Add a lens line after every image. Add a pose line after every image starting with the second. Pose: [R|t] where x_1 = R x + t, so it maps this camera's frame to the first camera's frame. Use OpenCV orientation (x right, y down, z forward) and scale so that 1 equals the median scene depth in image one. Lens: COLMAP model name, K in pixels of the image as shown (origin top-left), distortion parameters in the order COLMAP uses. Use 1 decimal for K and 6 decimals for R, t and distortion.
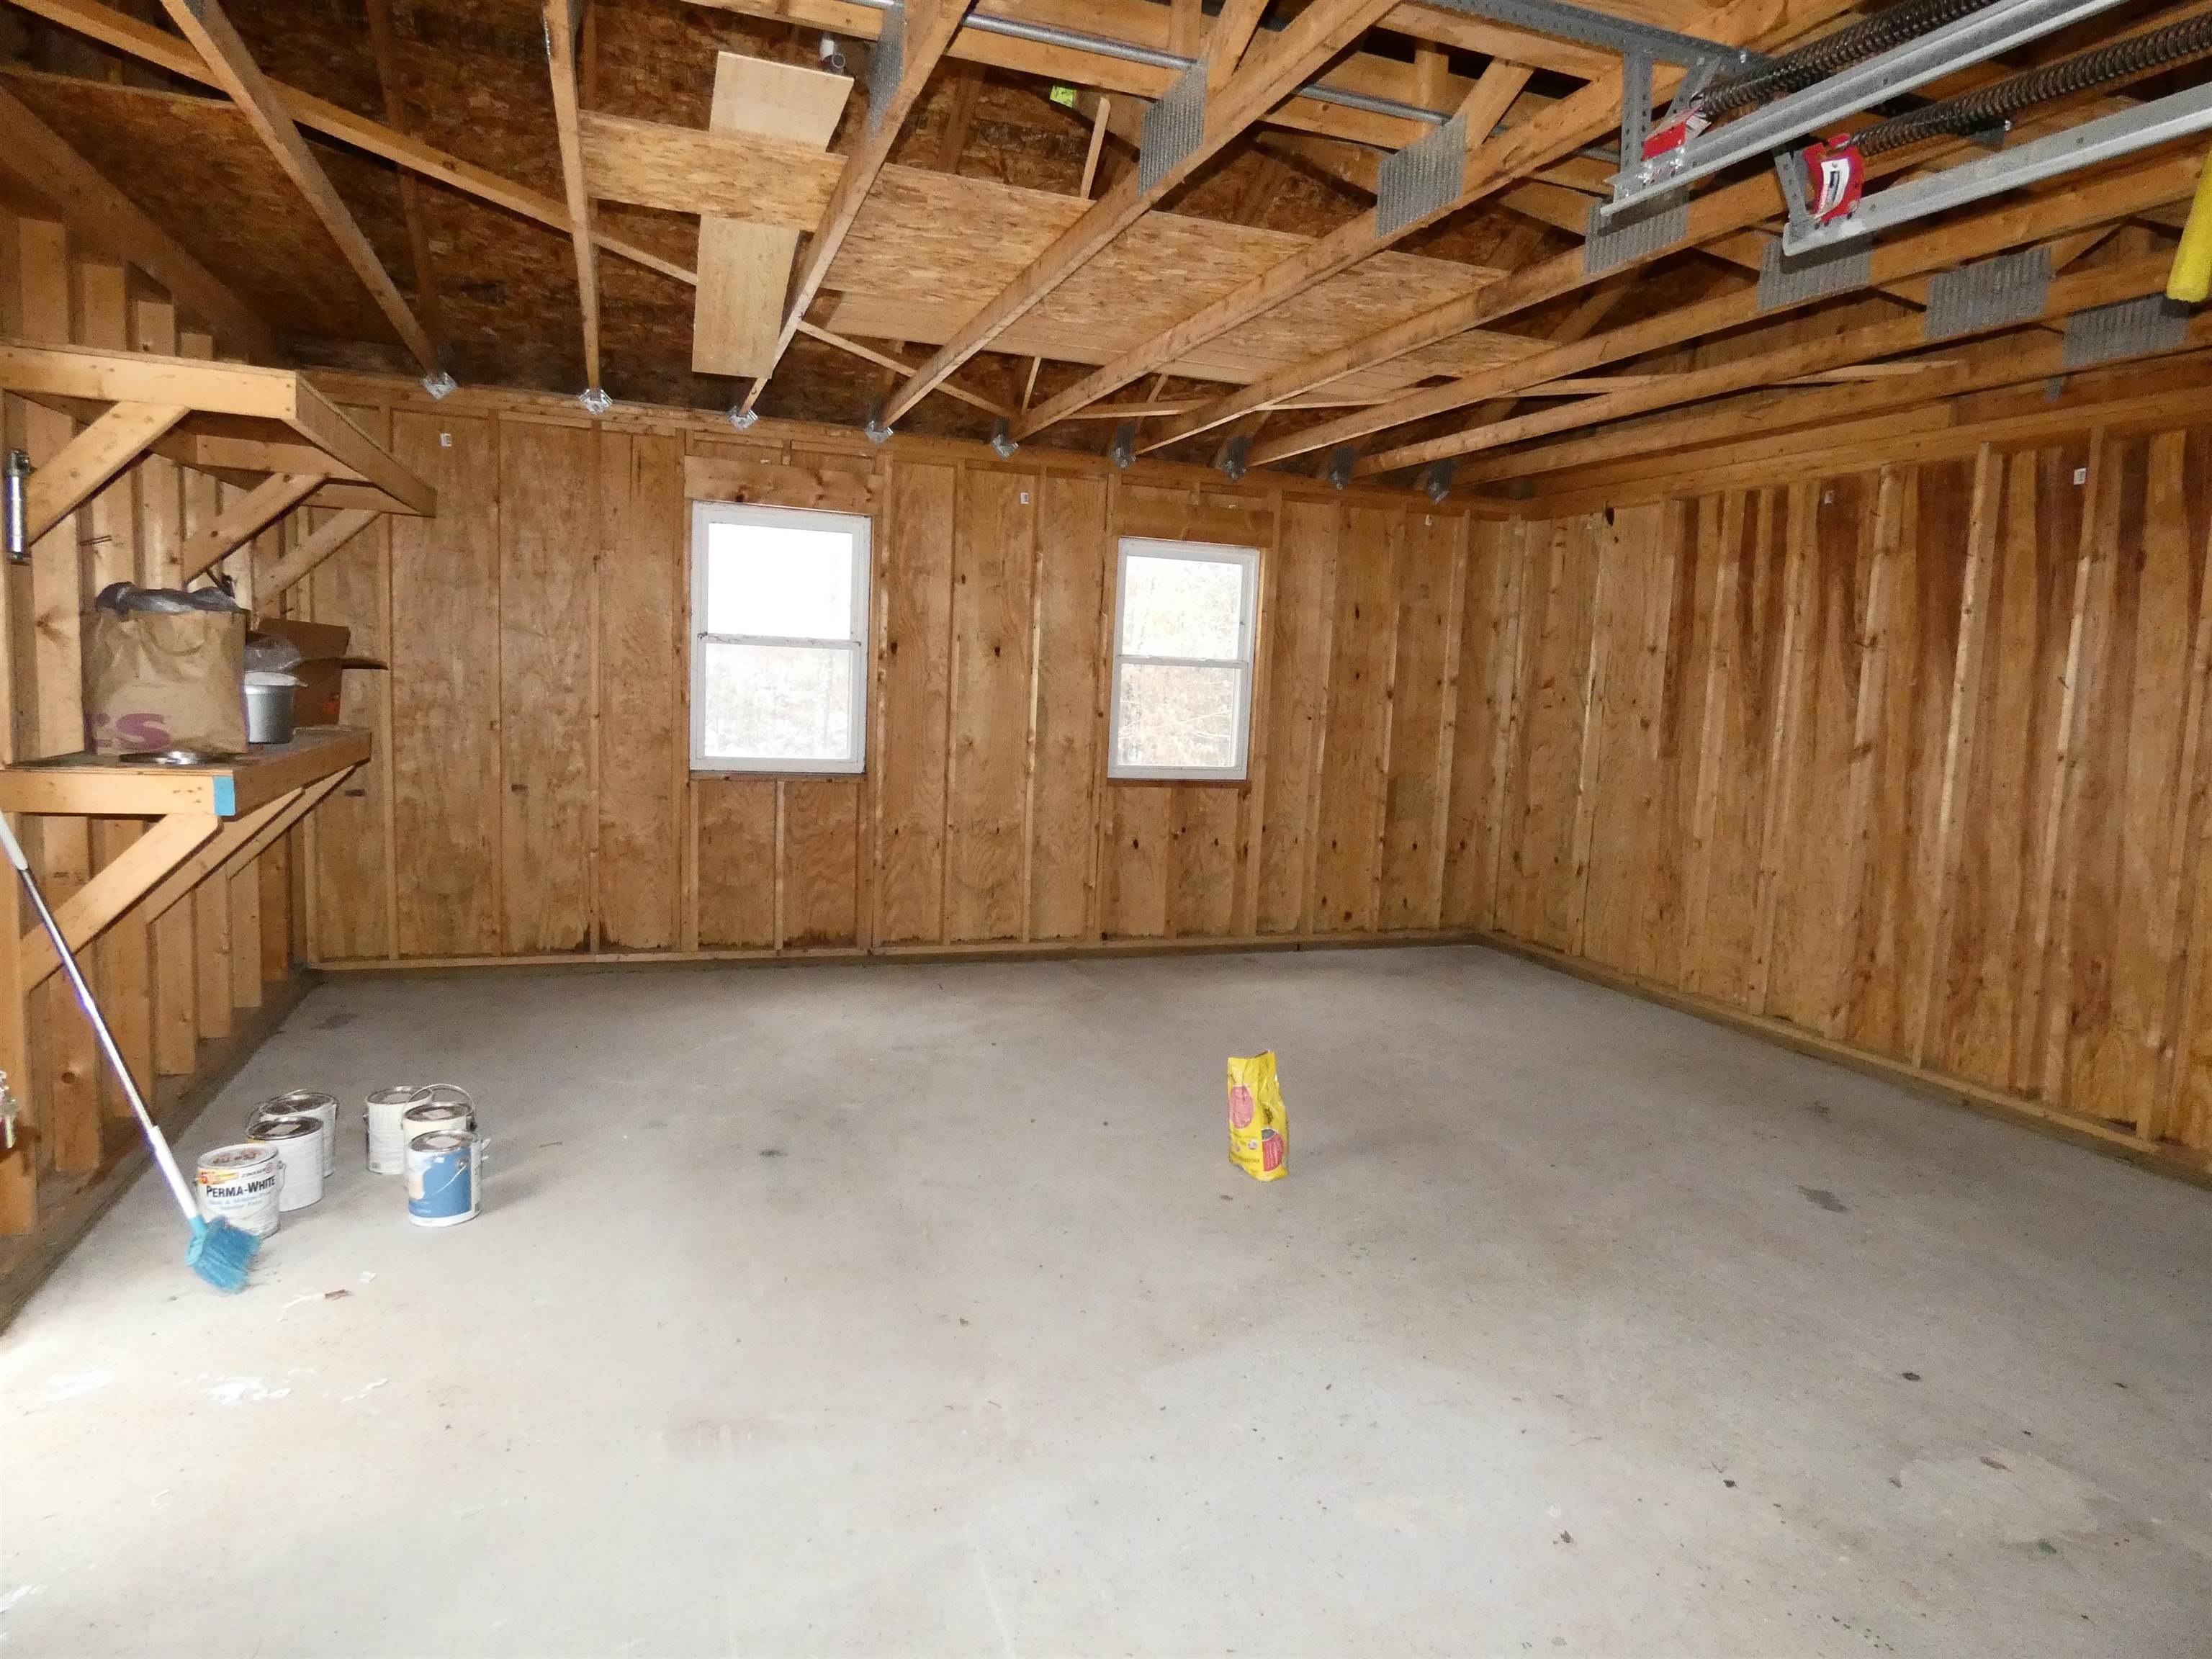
lens RADIAL K [[1341.5, 0, 1106.0], [0, 1341.5, 829.5], [0, 0, 1]] dist [0.005955, -0.013977]
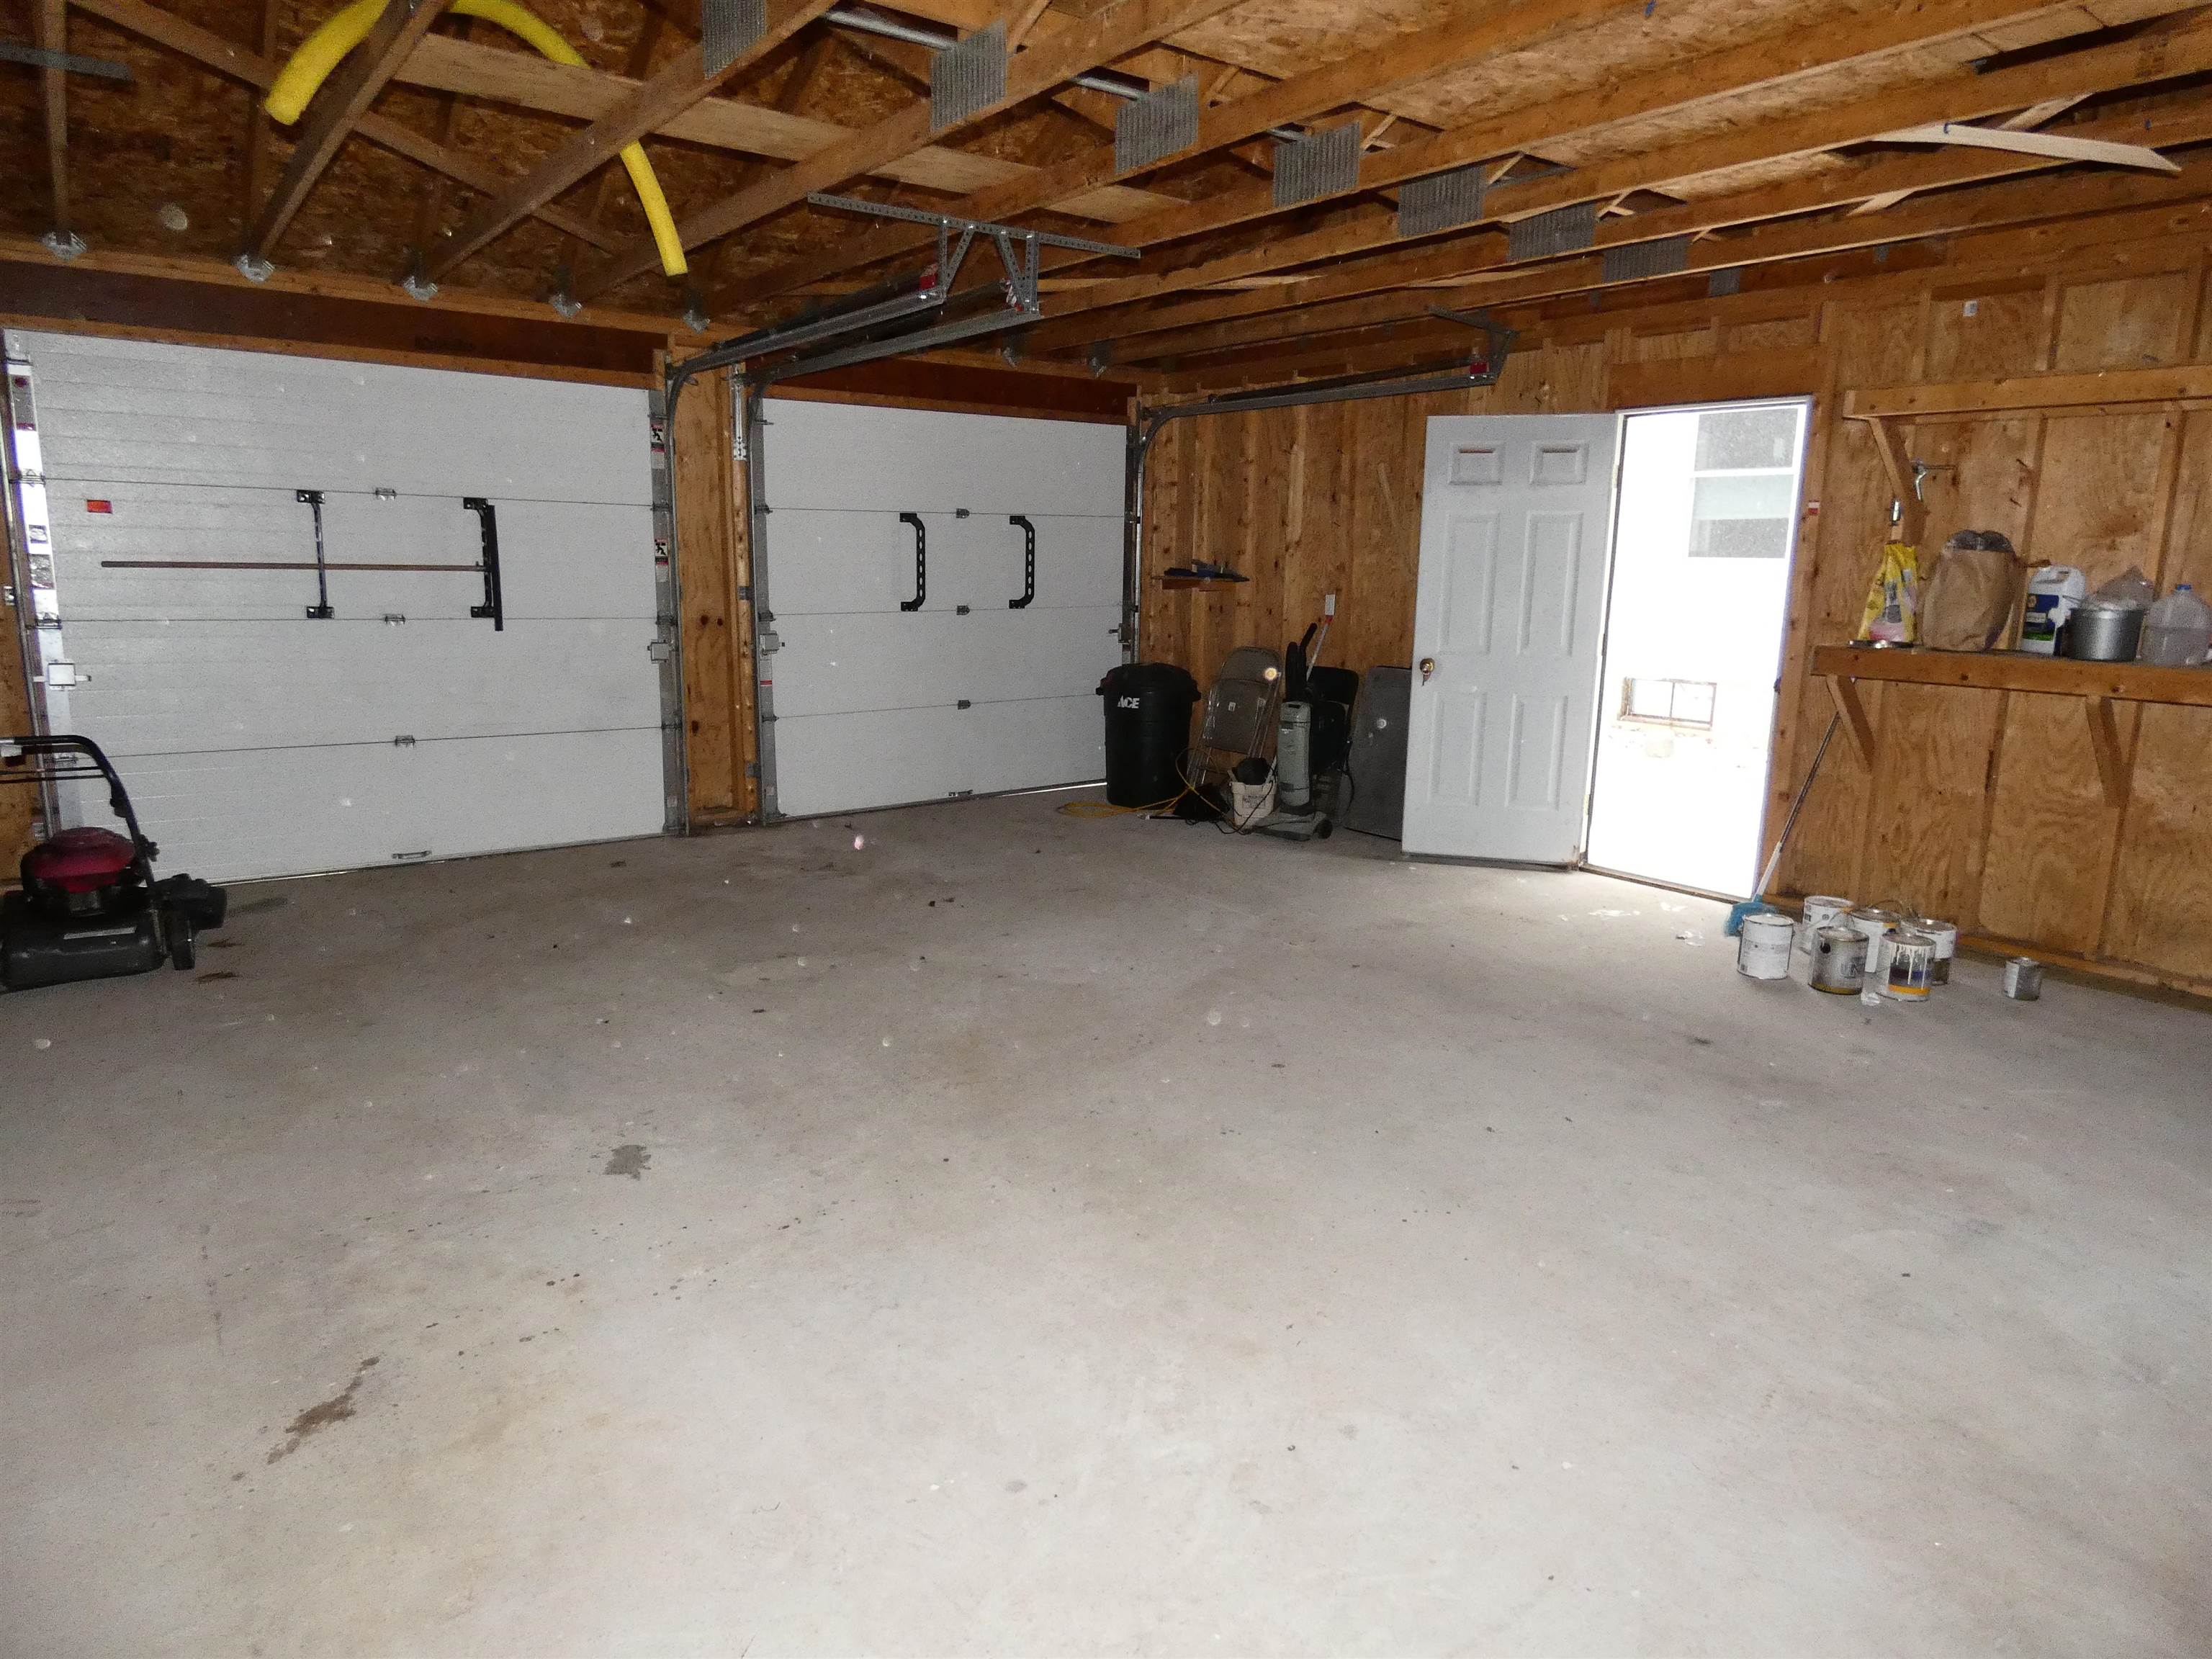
lens RADIAL K [[1316.4, 0, 1109.7], [0, 1316.4, 780.6], [0, 0, 1]] dist [0.003380, -0.000236]
pose [[-0.953826, -0.007430, -0.300268, 0.302994], [-0.091464, 0.959402, 0.266801, -0.112210], [0.286095, 0.281946, -0.915782, 1.065330]]
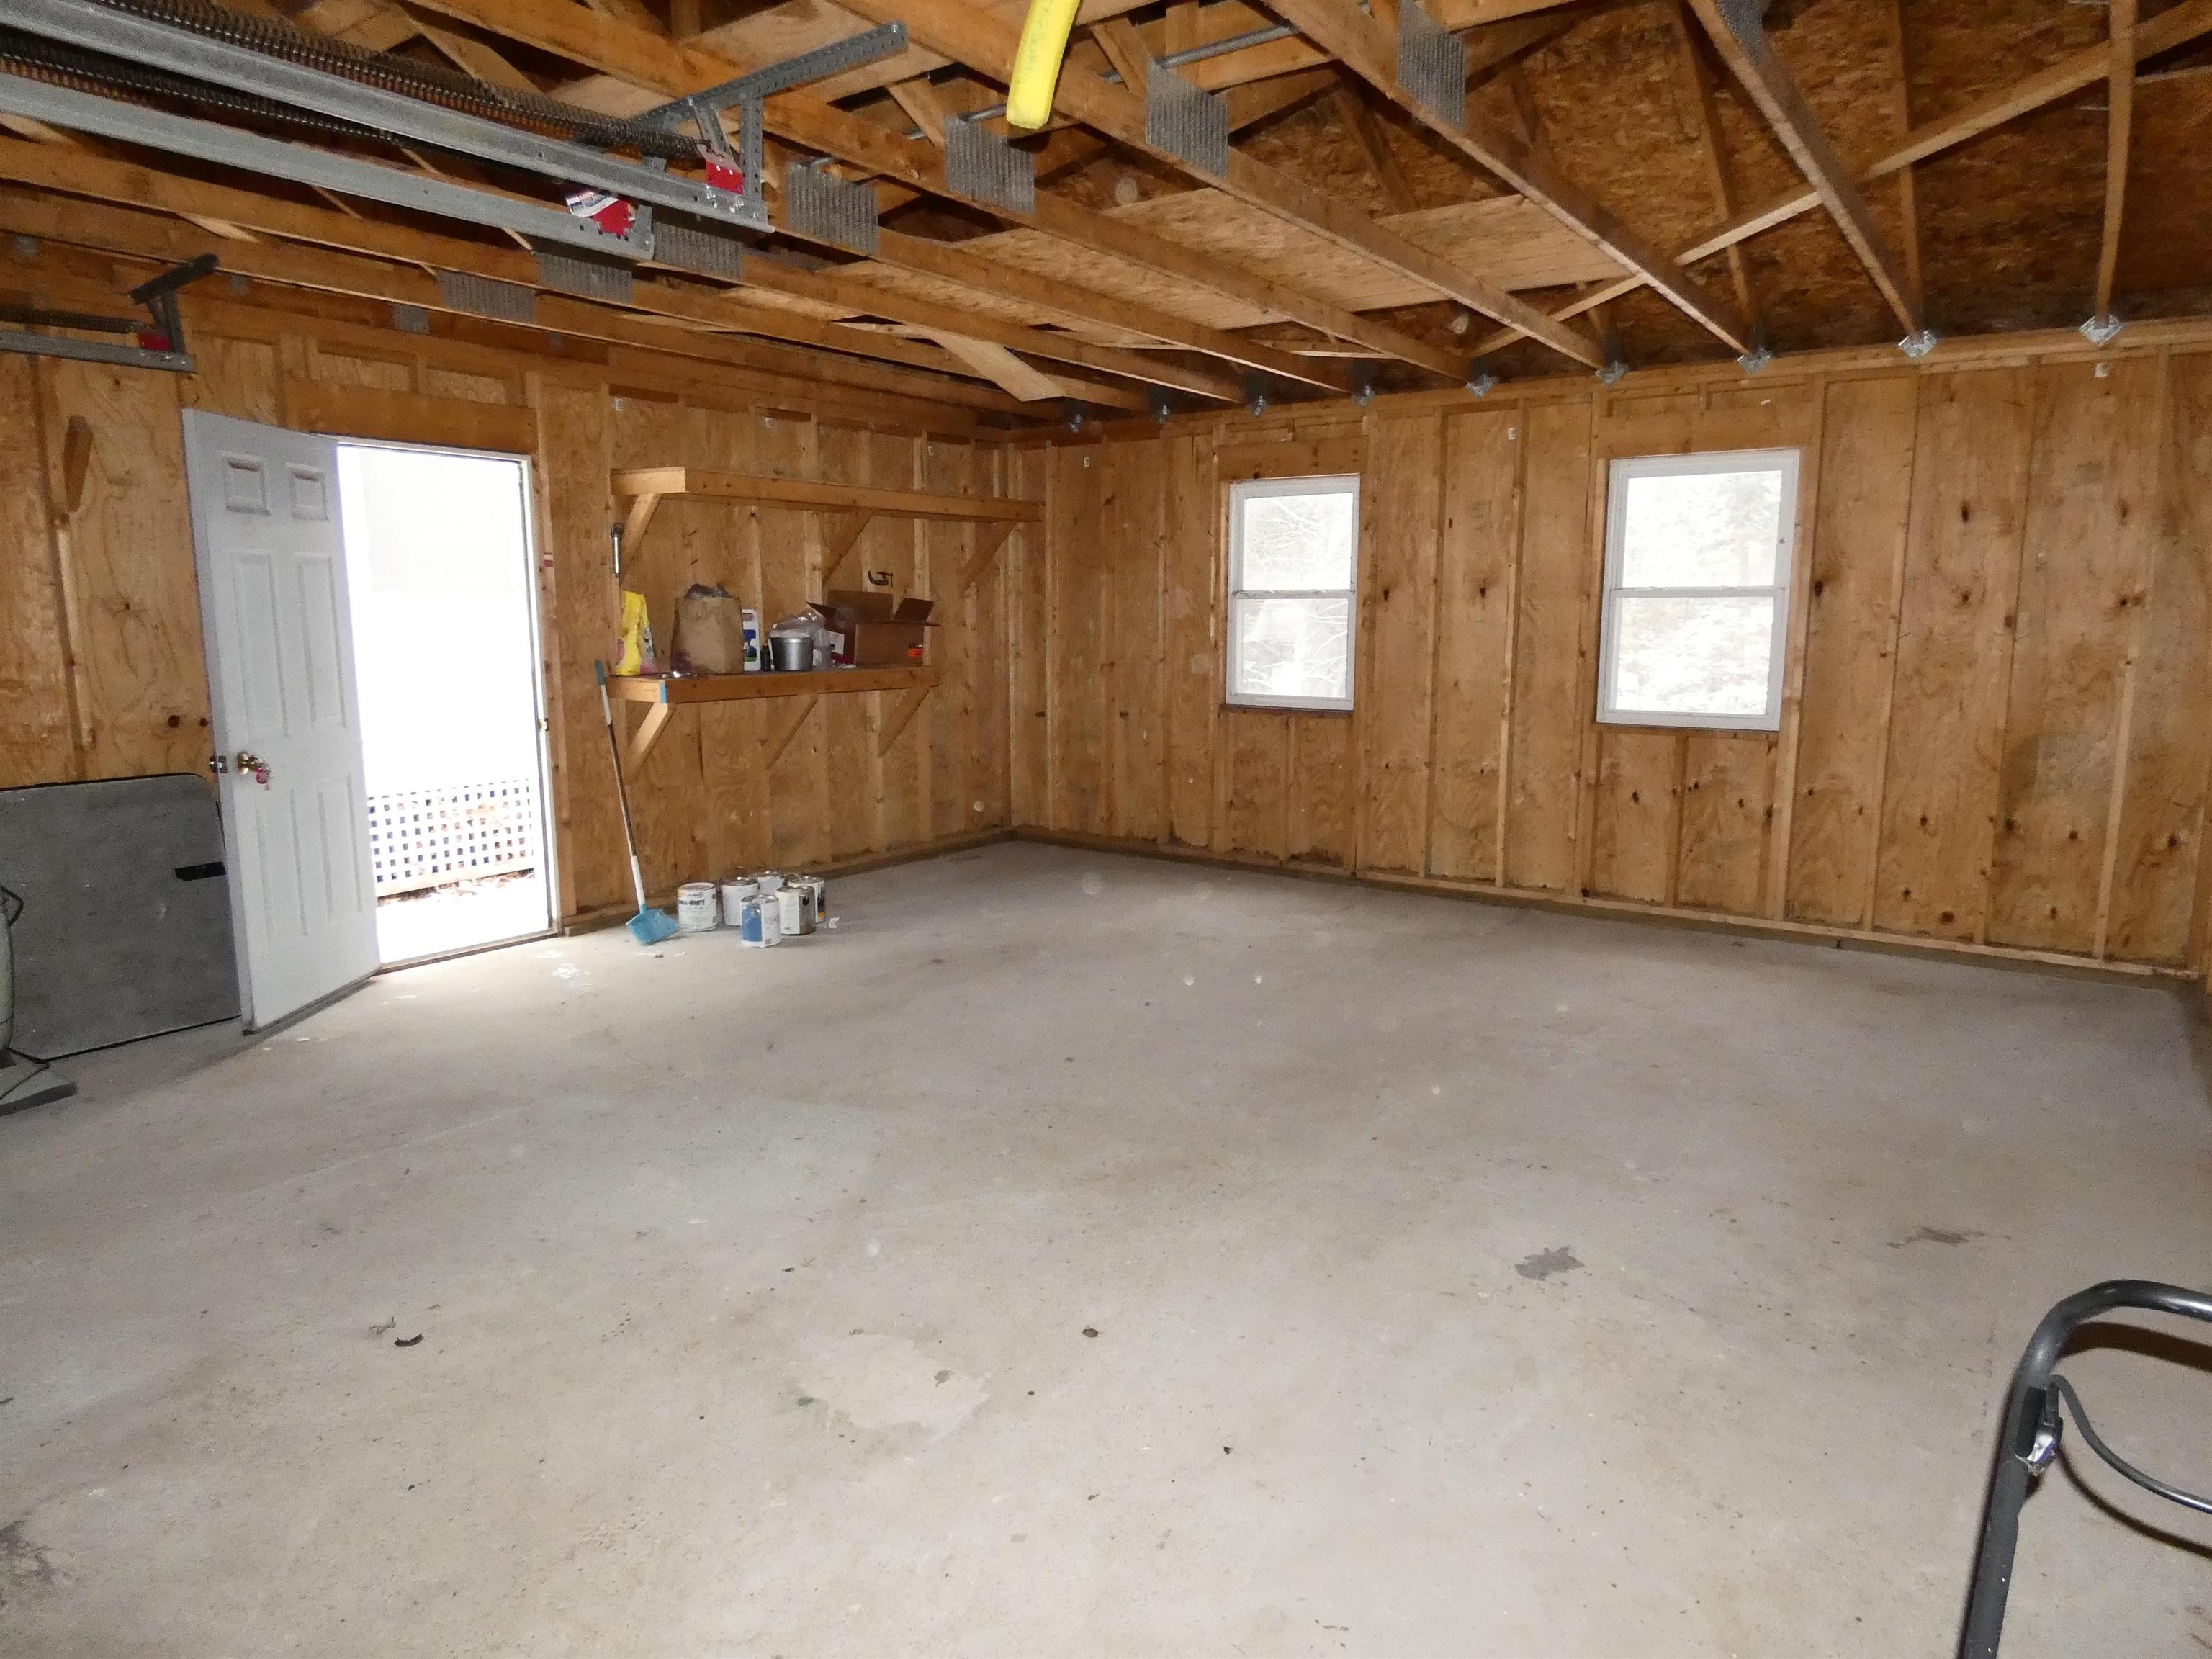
lens RADIAL K [[1328.6, 0, 1106.0], [0, 1328.6, 829.5], [0, 0, 1]] dist [-0.022299, -0.001519]
pose [[0.556374, 0.090167, -0.826025, 0.604839], [-0.069665, 0.995657, 0.061760, 0.002333], [0.828006, 0.023184, 0.560239, 0.219430]]
